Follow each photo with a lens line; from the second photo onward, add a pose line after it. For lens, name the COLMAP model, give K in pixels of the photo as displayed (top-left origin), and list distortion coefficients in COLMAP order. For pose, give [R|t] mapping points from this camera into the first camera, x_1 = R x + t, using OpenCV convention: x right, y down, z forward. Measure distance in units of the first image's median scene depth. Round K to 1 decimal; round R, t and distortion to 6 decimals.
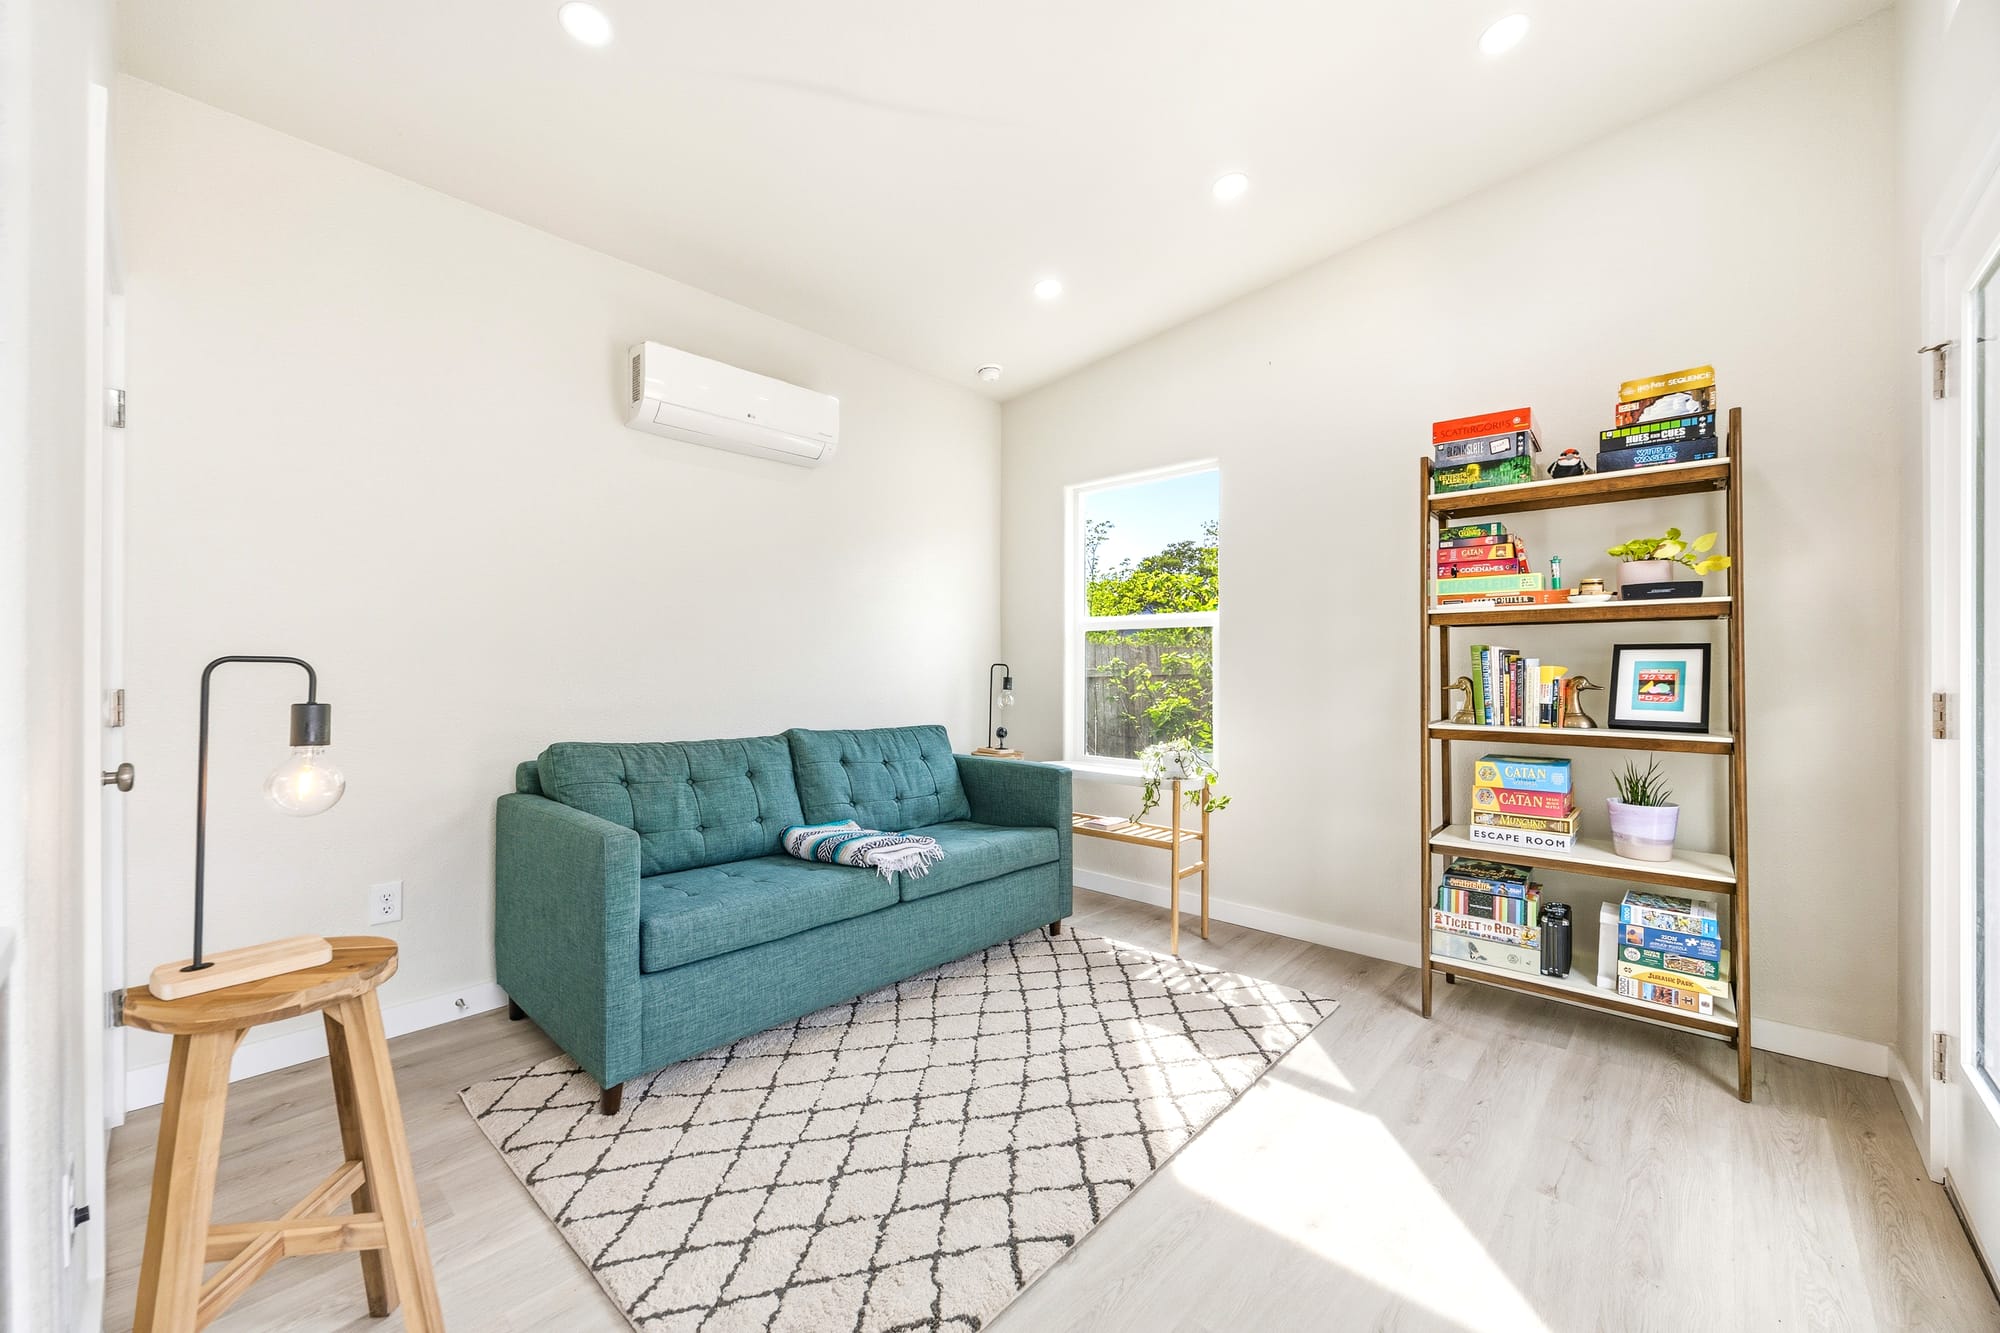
lens RADIAL K [[782.0, 0, 1008.6], [0, 782.0, 670.1], [0, 0, 1]] dist [-0.000429, -0.001044]
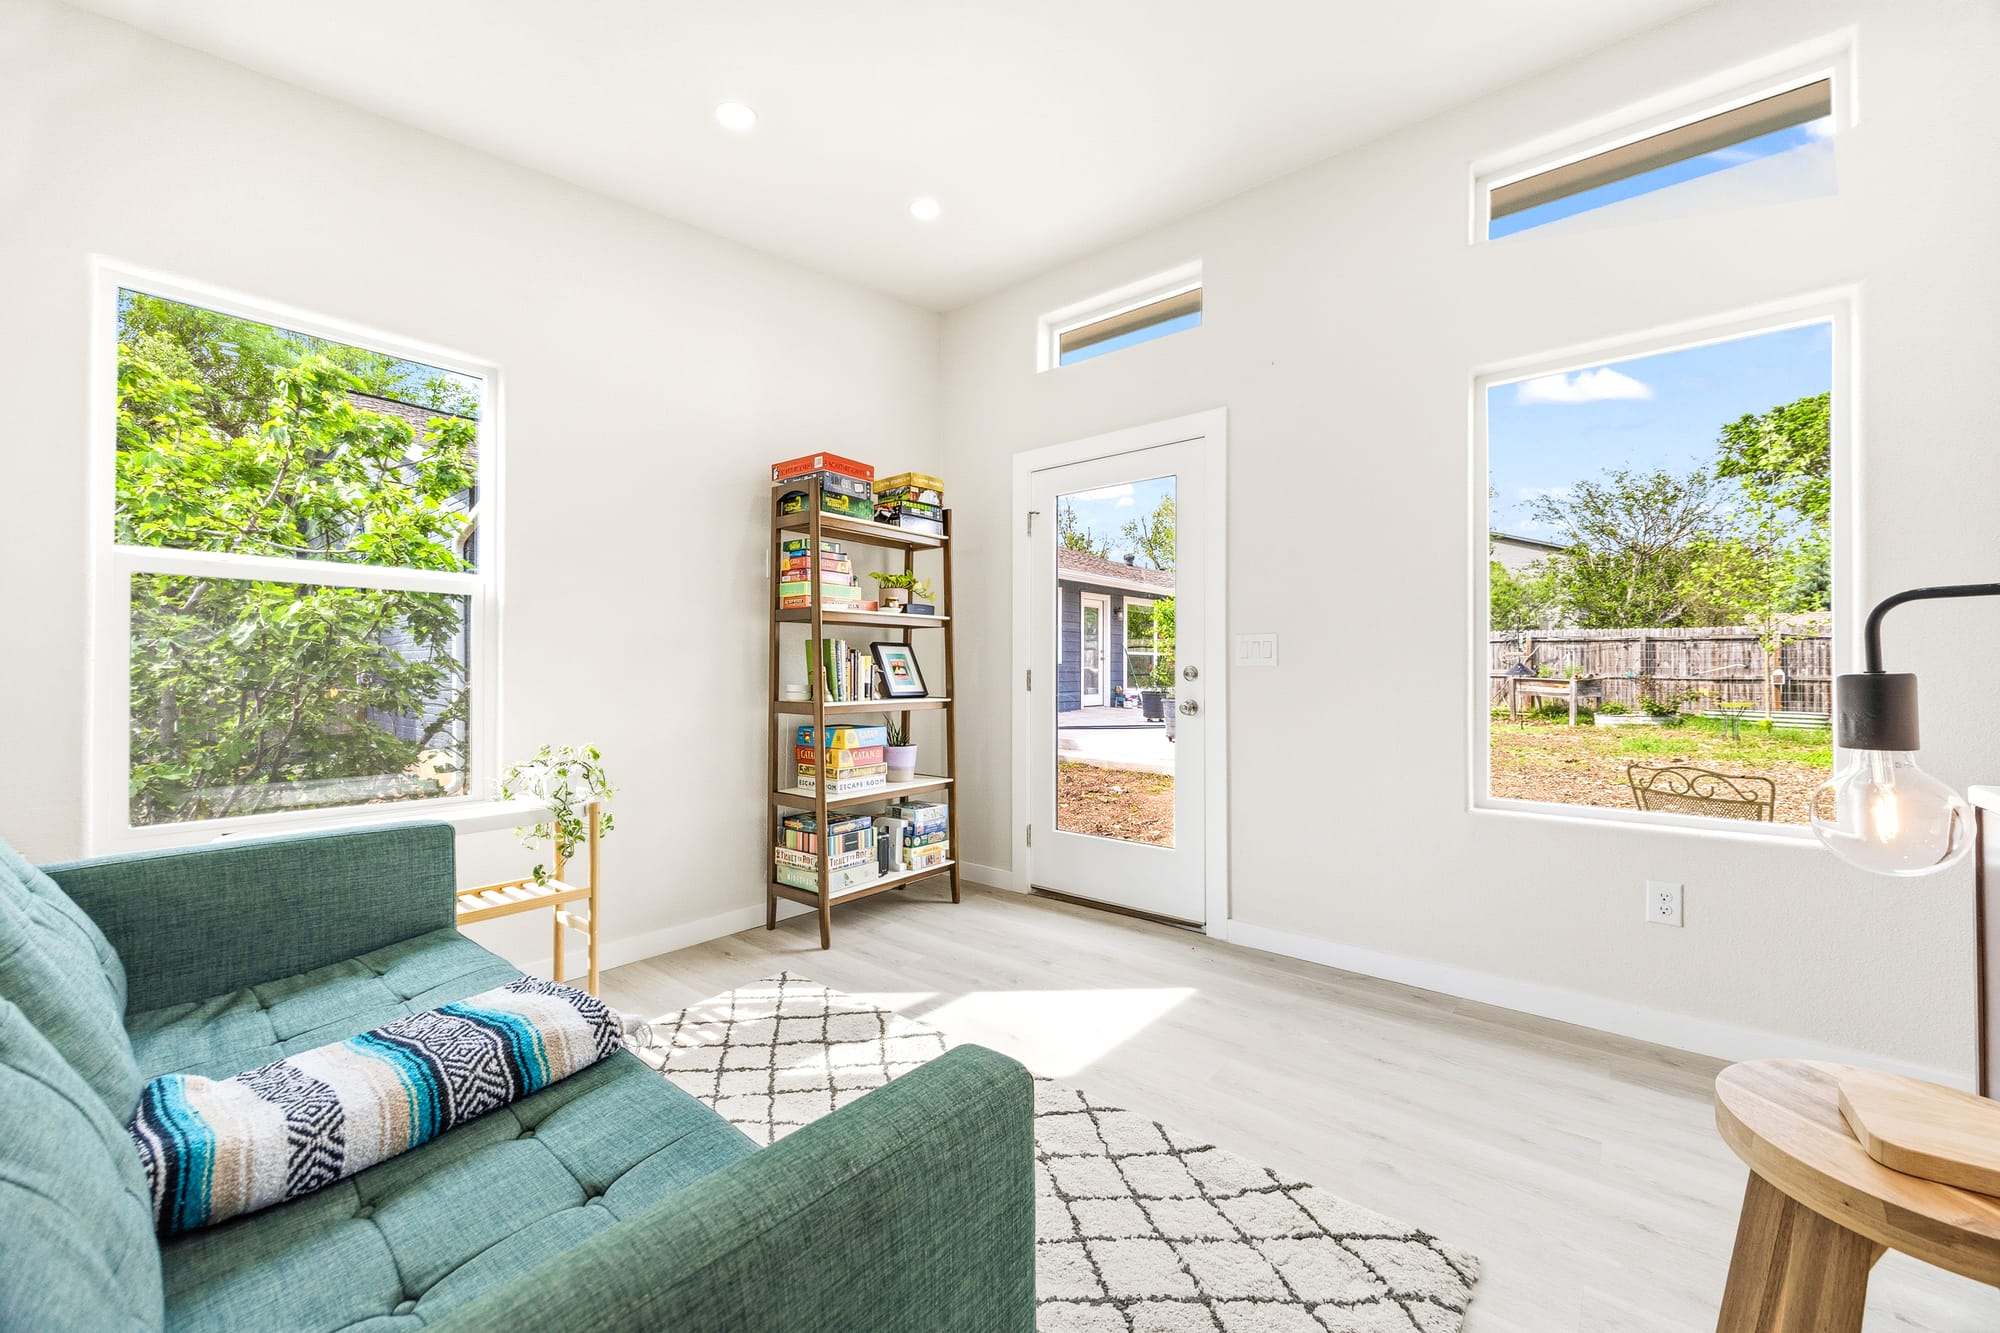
lens RADIAL K [[782.0, 0, 1008.6], [0, 782.0, 670.1], [0, 0, 1]] dist [-0.000429, -0.001044]
pose [[-0.050658, 0.002414, 0.998713, -0.700894], [0.005903, 0.999980, -0.002118, 0.024330], [-0.998699, 0.005788, -0.050671, 0.816932]]
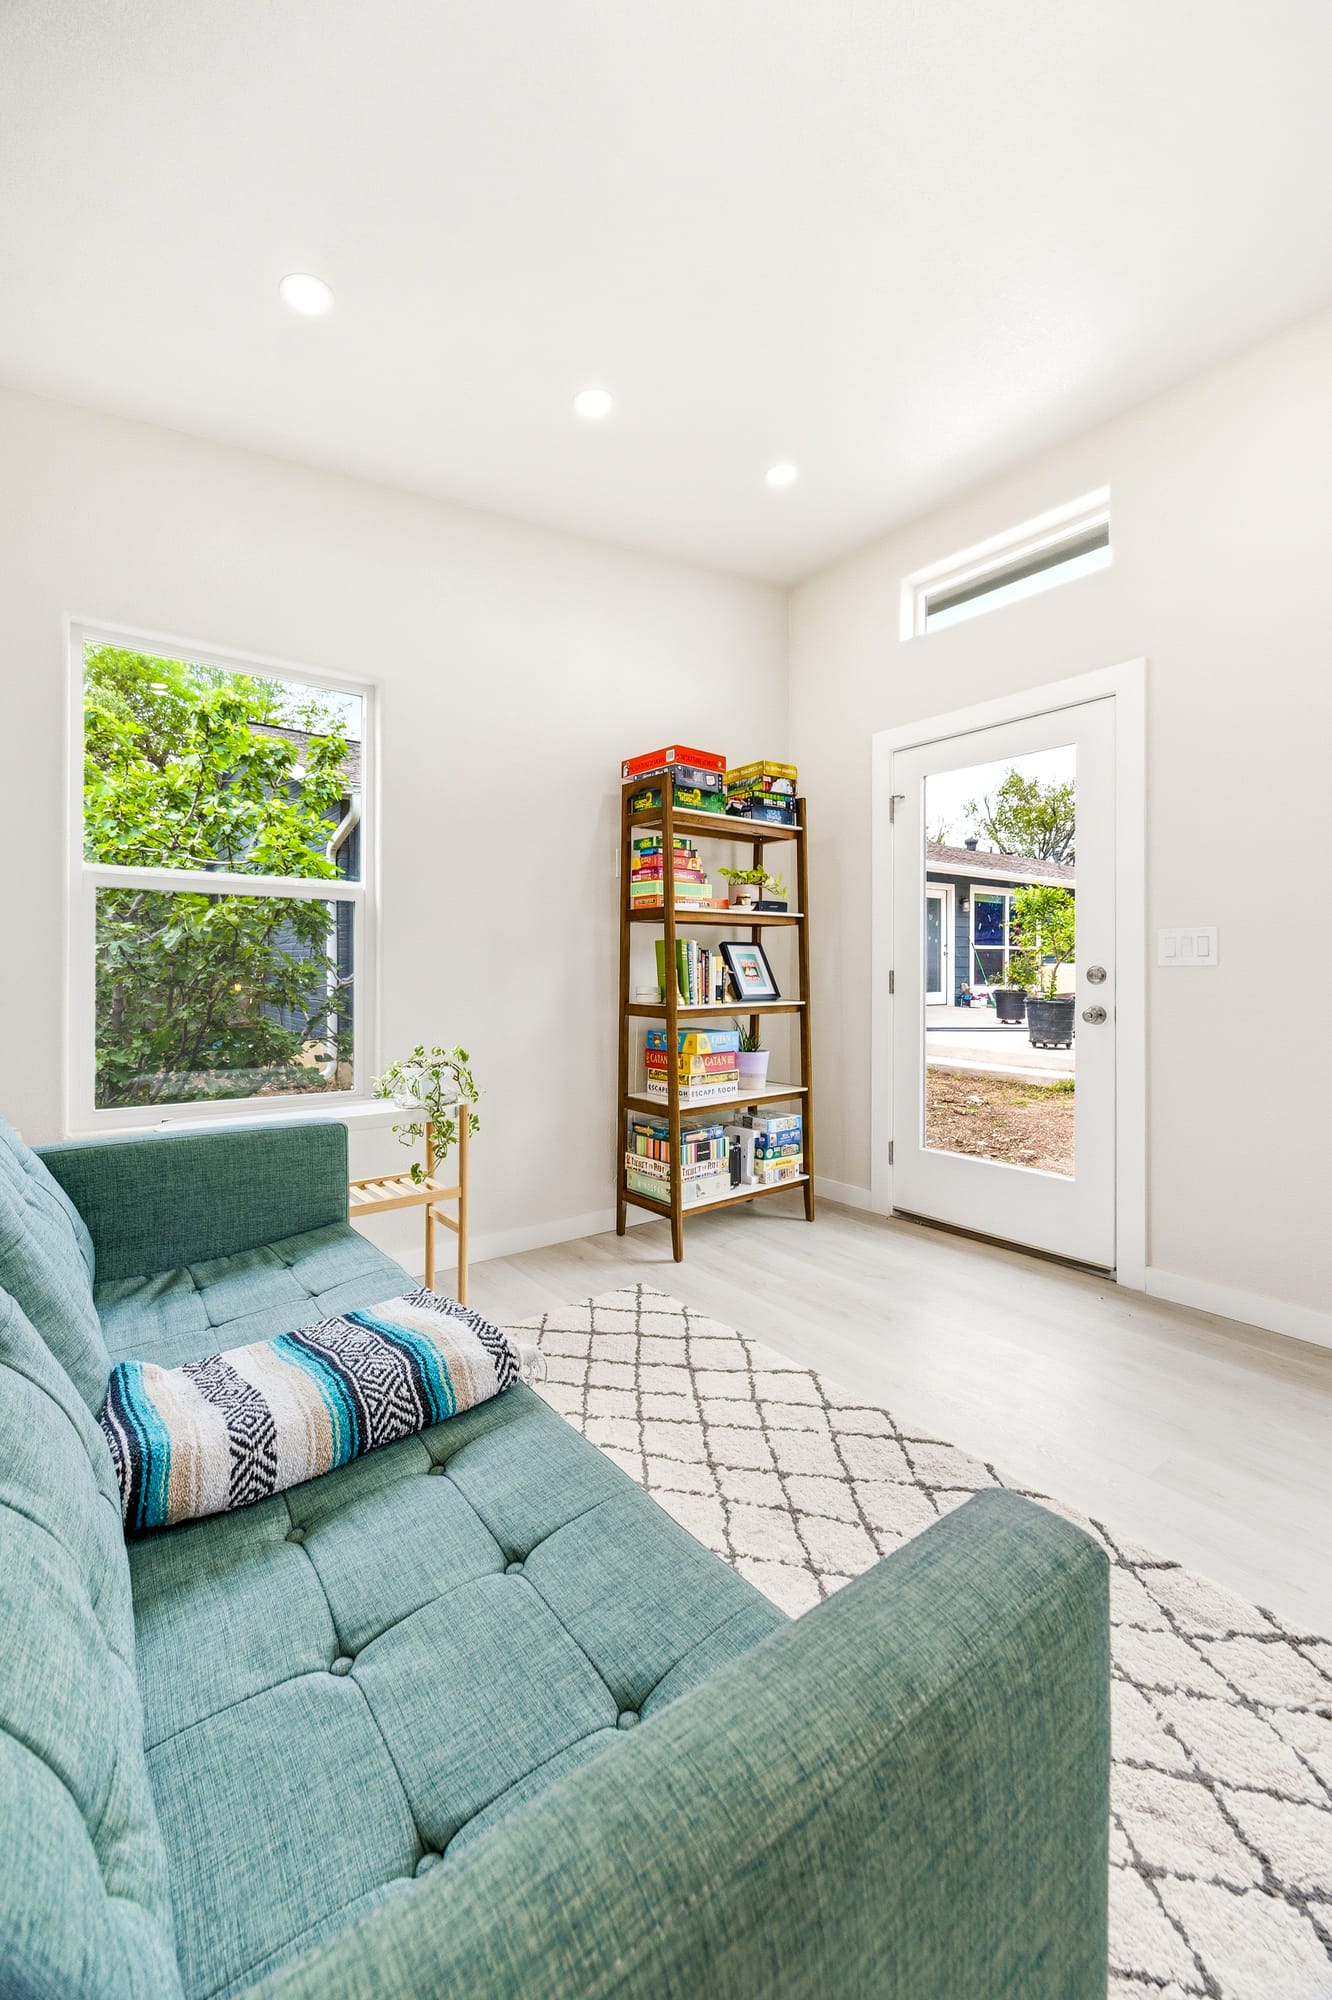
lens RADIAL K [[795.6, 0, 636.4], [0, 795.6, 970.2], [0, 0, 1]] dist [-0.002560, -0.000331]
pose [[0.189396, -0.004043, 0.981892, -0.648282], [0.006779, 0.999973, 0.002810, 0.013278], [-0.981877, 0.006124, 0.189418, 0.877520]]
